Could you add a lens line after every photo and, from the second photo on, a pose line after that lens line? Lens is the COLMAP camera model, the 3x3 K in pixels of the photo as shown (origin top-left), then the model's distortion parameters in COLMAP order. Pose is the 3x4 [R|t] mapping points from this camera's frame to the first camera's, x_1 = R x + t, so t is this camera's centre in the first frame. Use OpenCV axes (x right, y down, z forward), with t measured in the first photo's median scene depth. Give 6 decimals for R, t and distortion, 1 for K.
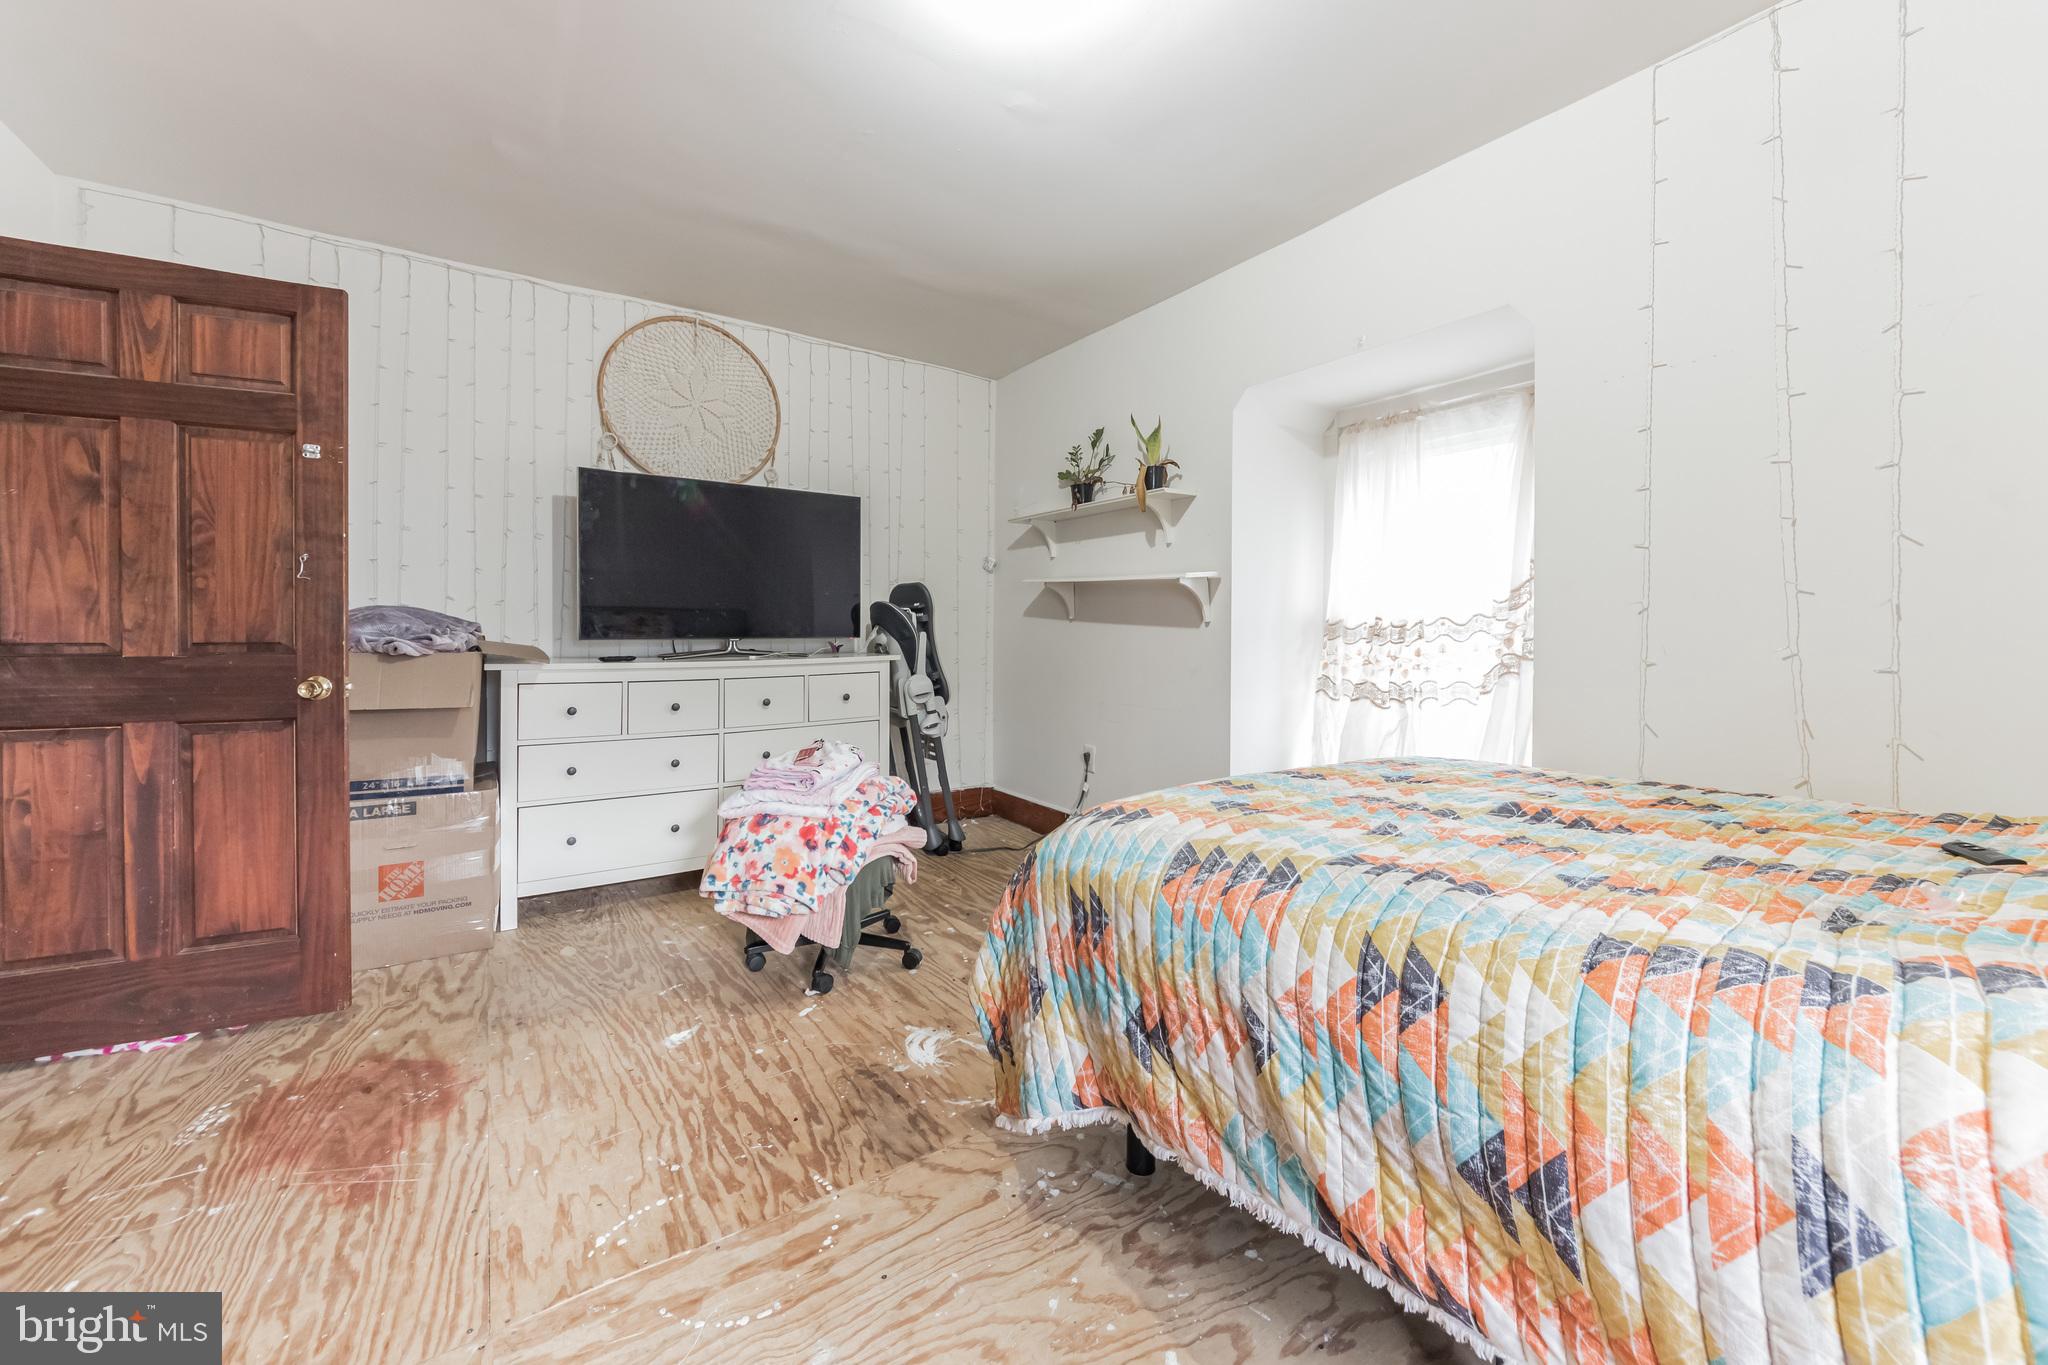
lens RADIAL K [[790.5, 0, 1020.2], [0, 790.5, 627.9], [0, 0, 1]] dist [-0.002284, -0.000379]
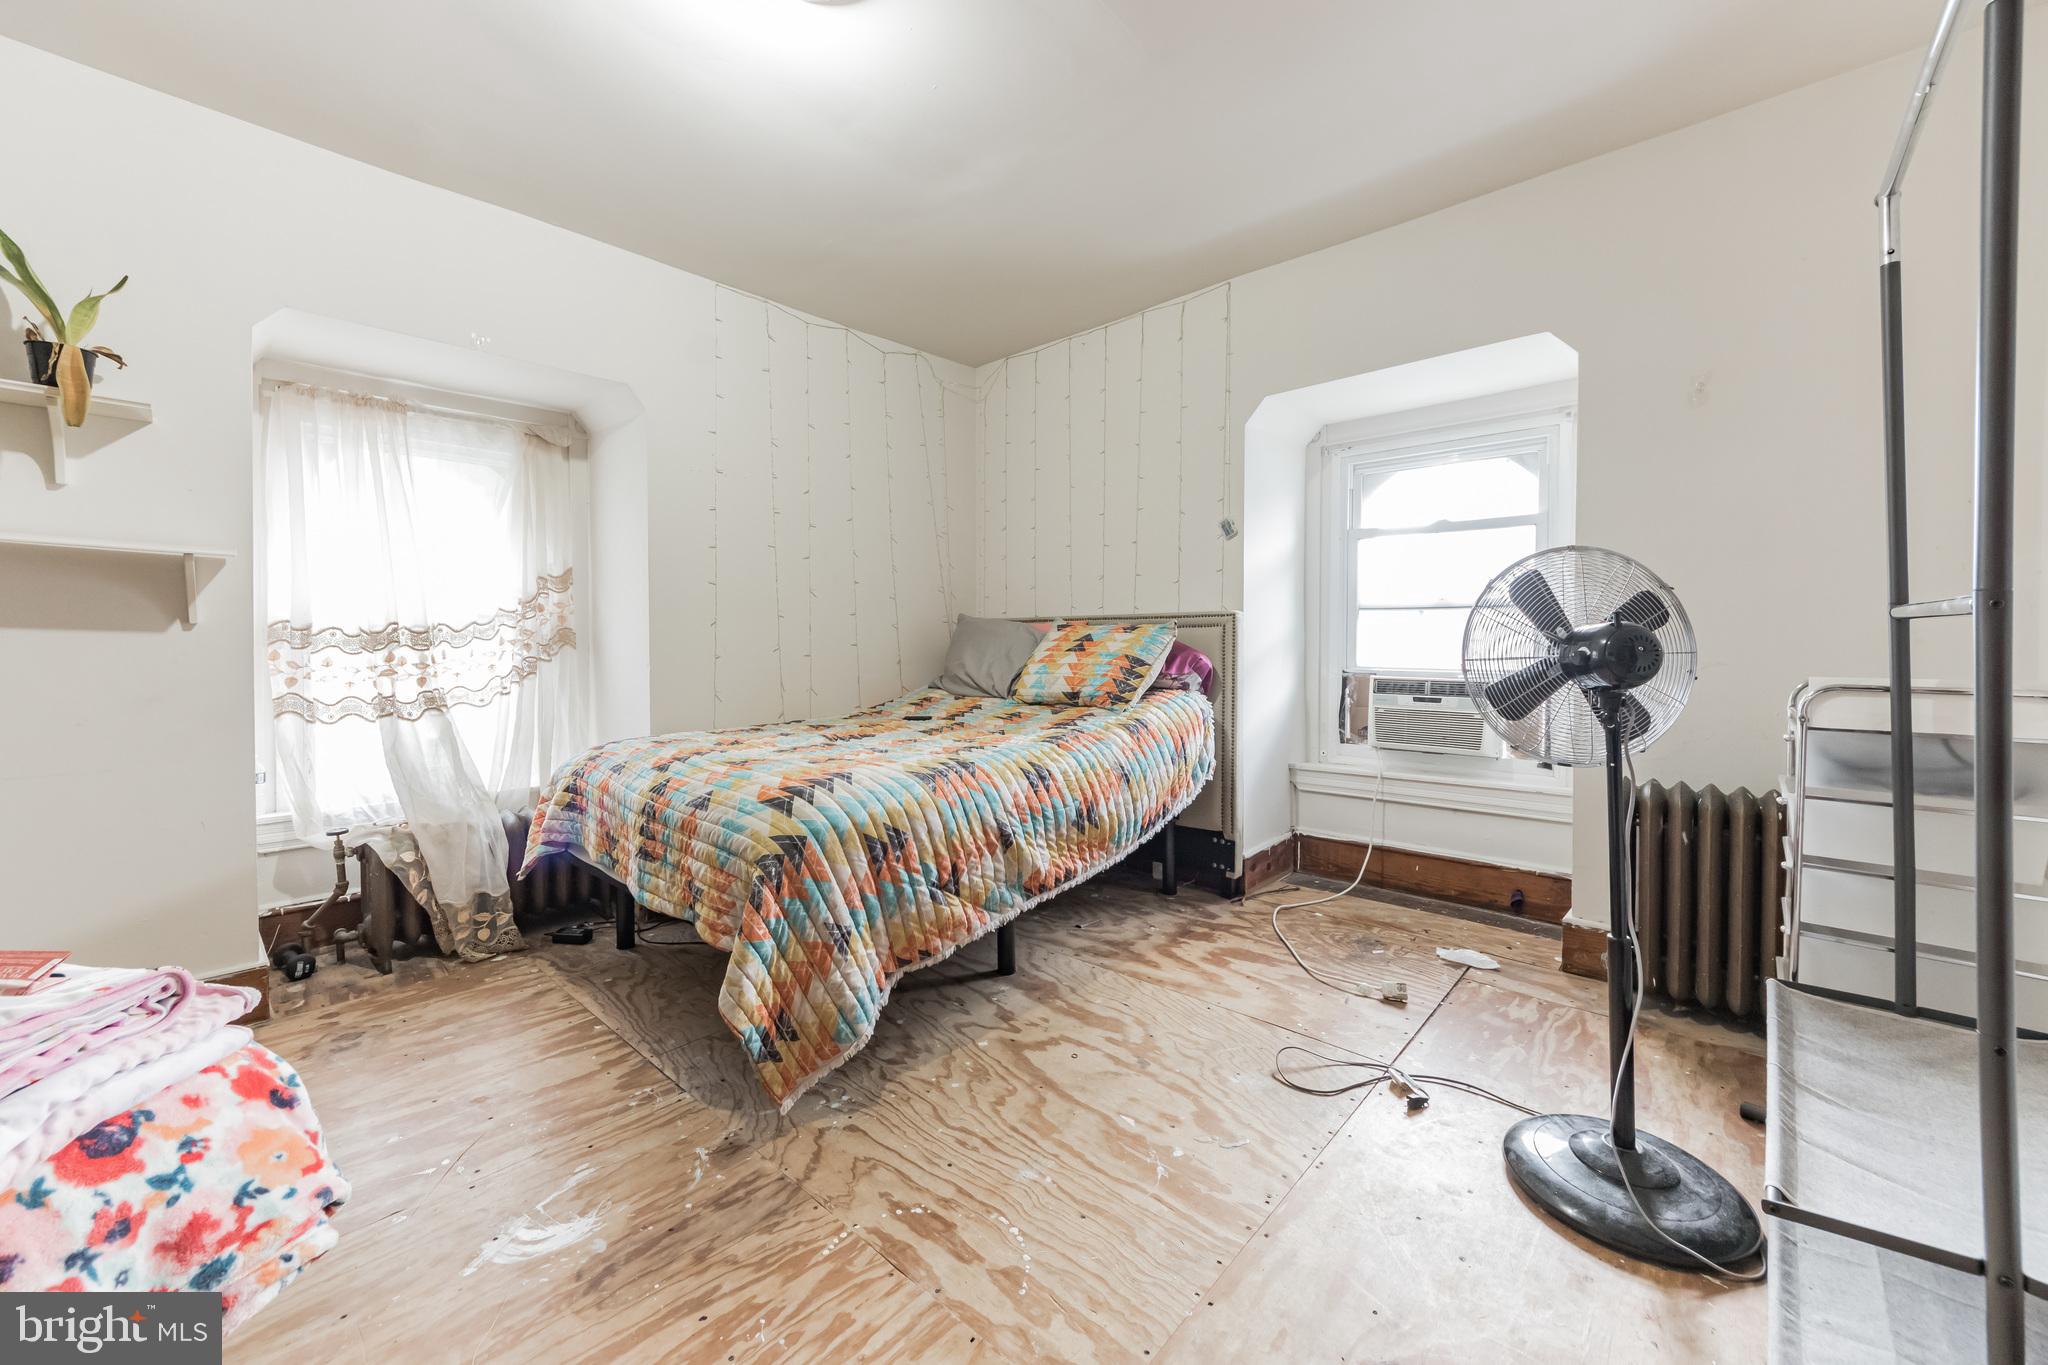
lens RADIAL K [[790.5, 0, 1018.6], [0, 790.5, 640.2], [0, 0, 1]] dist [-0.002284, -0.000379]
pose [[-0.225421, -0.002710, 0.974258, -1.422900], [0.001771, 0.999993, 0.003192, 0.013244], [-0.974260, 0.002444, -0.225415, 1.208341]]
